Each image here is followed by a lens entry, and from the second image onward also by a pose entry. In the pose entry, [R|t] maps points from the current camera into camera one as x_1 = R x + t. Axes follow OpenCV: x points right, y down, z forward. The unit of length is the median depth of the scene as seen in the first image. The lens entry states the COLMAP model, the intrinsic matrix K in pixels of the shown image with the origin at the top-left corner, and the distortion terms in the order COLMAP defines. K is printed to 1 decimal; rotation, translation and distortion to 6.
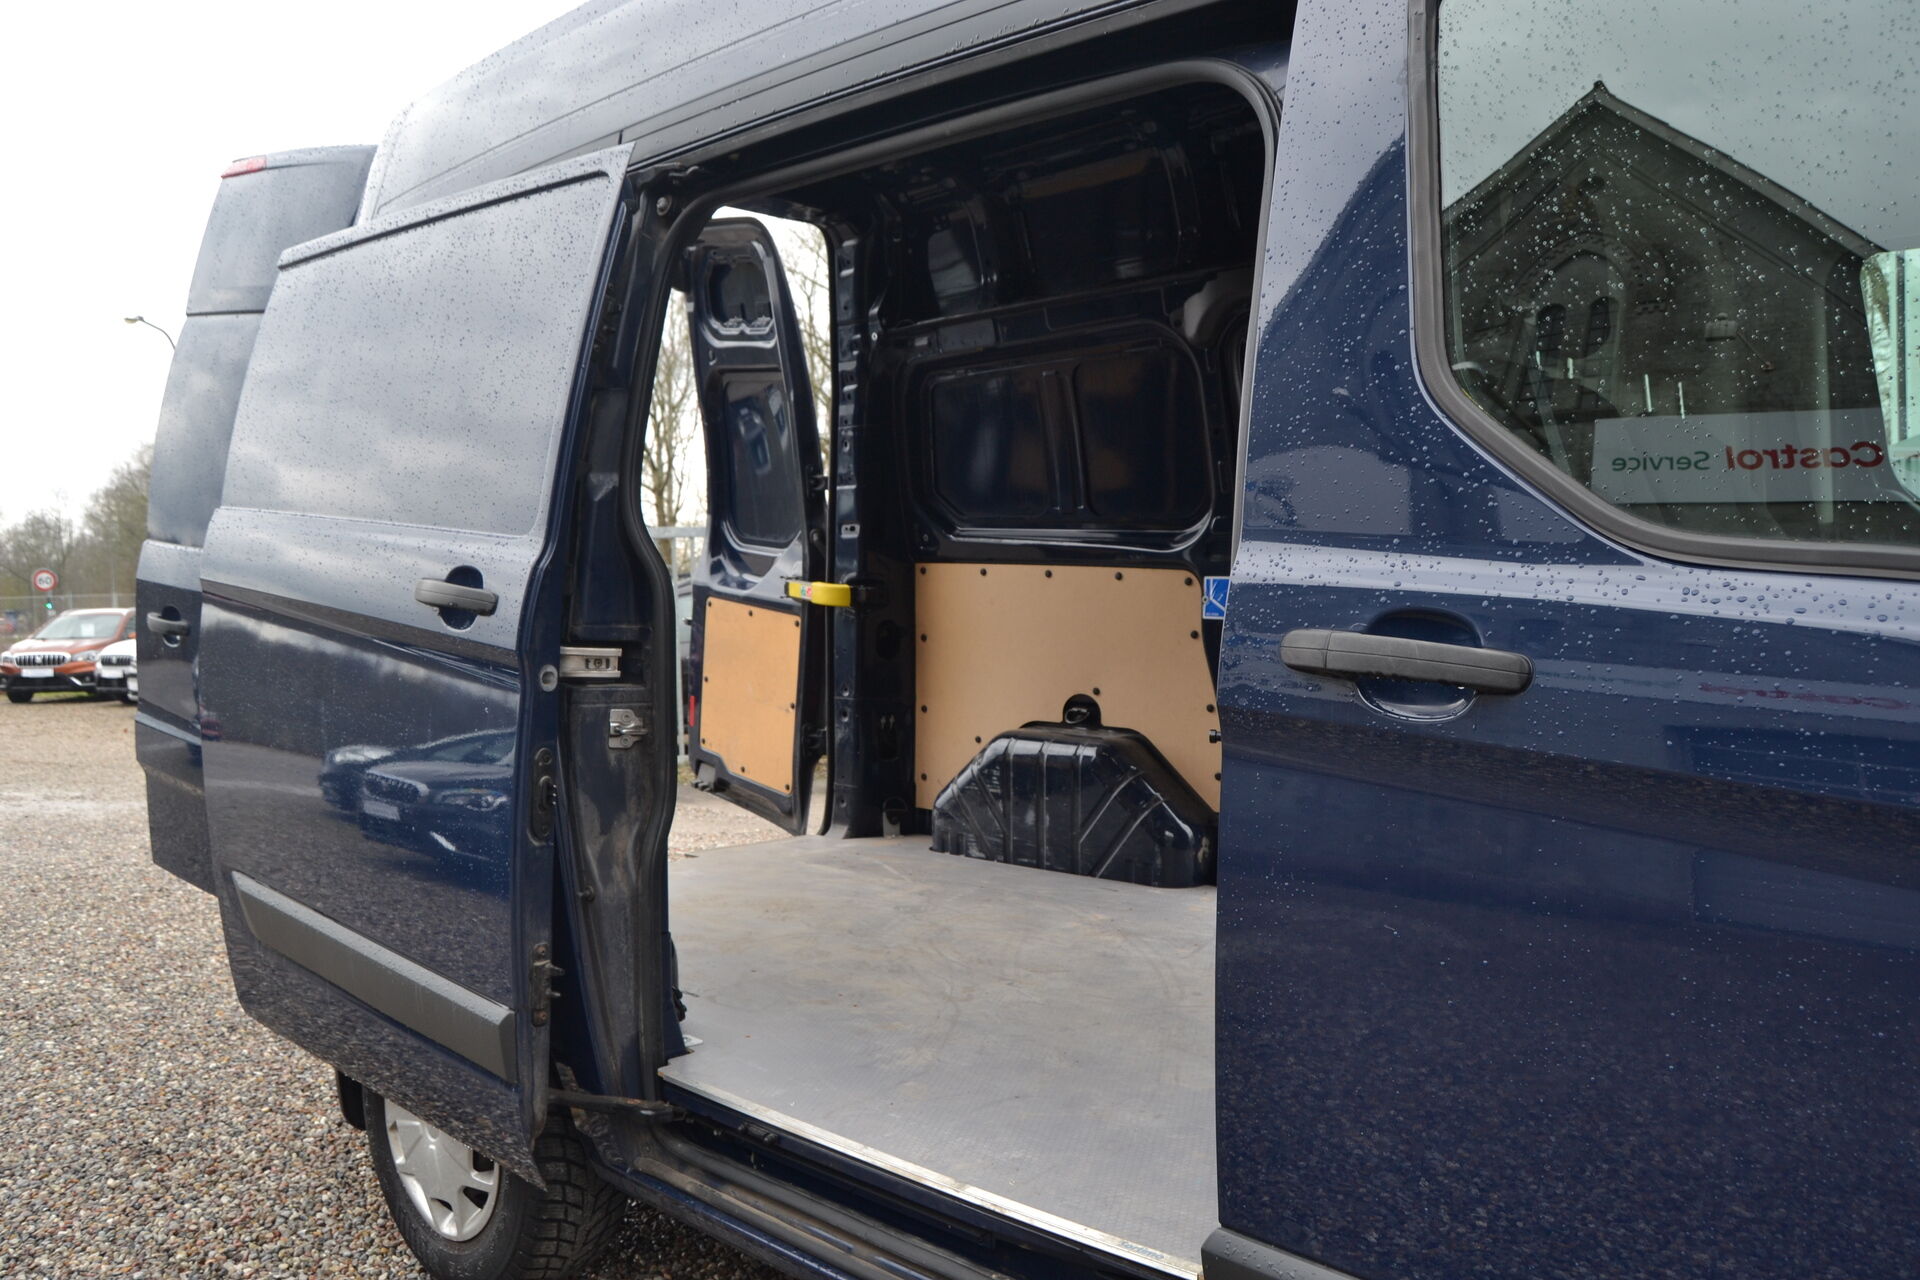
lens RADIAL K [[1518.7, 0, 957.8], [0, 1518.7, 647.7], [0, 0, 1]] dist [-0.097559, 0.043527]
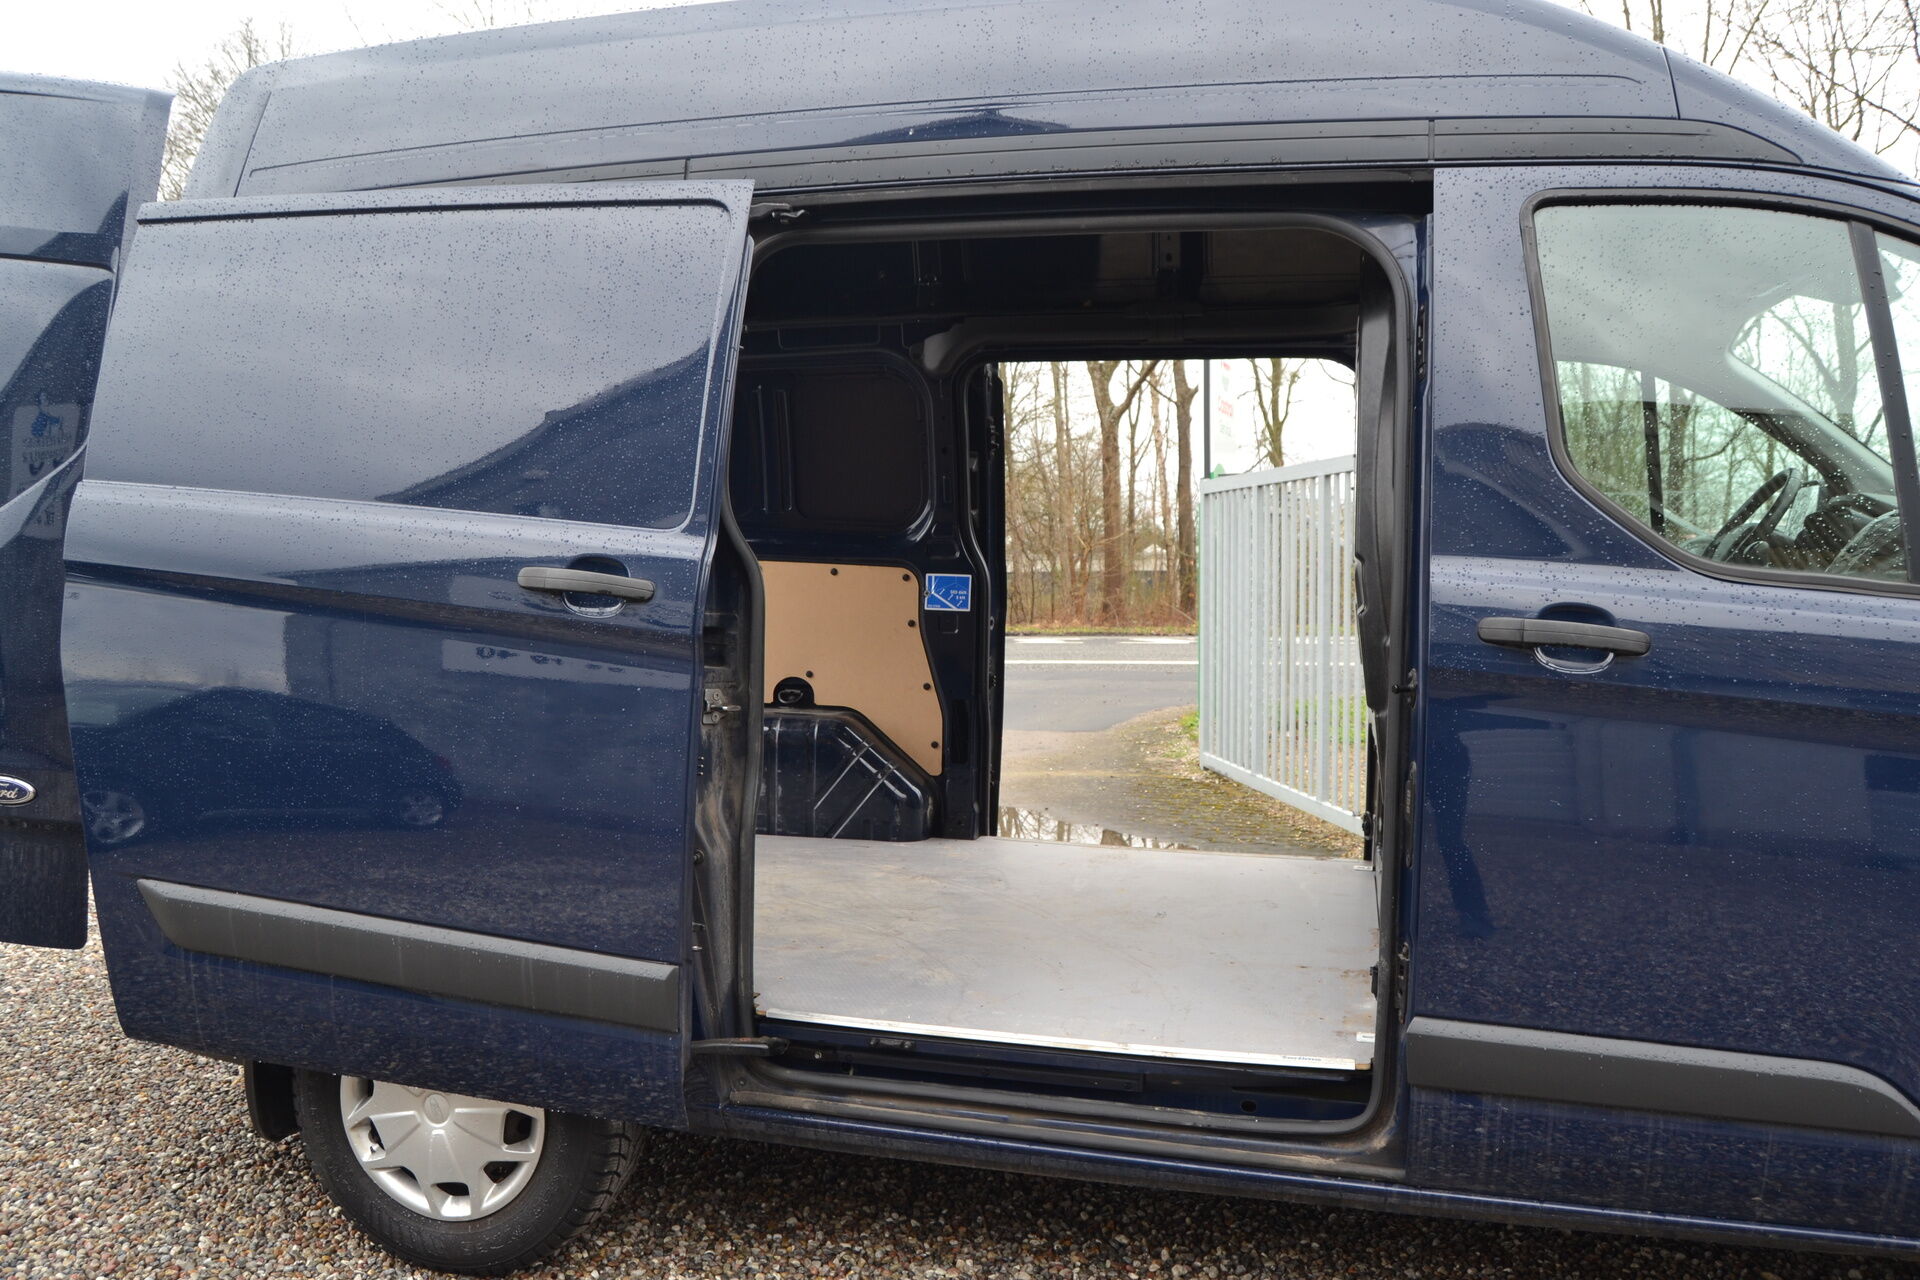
lens RADIAL K [[1518.7, 0, 957.8], [0, 1518.7, 647.7], [0, 0, 1]] dist [-0.097559, 0.043527]
pose [[0.871819, -0.006585, 0.489783, -0.403089], [0.004131, 0.999973, 0.006091, 0.003197], [-0.489810, -0.003287, 0.871823, -0.034482]]
